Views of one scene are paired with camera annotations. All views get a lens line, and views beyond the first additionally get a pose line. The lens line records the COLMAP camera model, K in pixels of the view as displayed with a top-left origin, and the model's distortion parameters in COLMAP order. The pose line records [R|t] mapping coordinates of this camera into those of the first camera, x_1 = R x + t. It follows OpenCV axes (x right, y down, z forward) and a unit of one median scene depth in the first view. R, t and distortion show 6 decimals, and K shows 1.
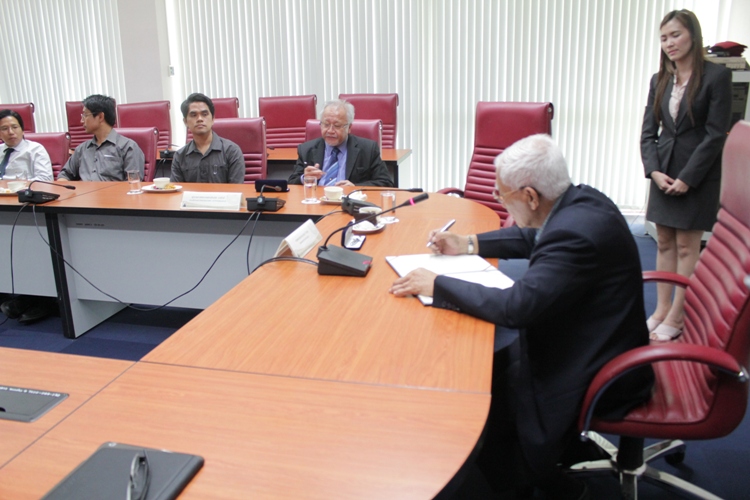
lens RADIAL K [[621.3, 0, 376.5], [0, 621.3, 249.8], [0, 0, 1]] dist [-0.156584, 0.011417]
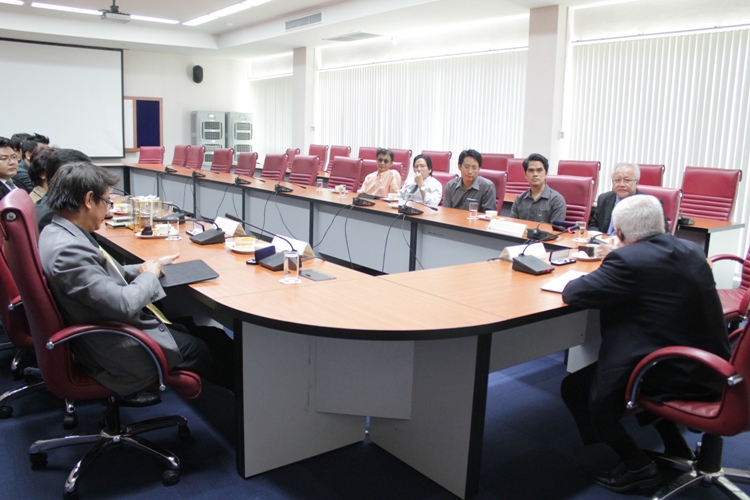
lens RADIAL K [[621.3, 0, 373.5], [0, 621.3, 250.5], [0, 0, 1]] dist [-0.156584, 0.011417]
pose [[0.750730, 0.147729, -0.643880, 0.329654], [-0.207745, 0.978021, -0.017828, 0.047576], [0.627094, 0.147146, 0.764919, -0.225612]]
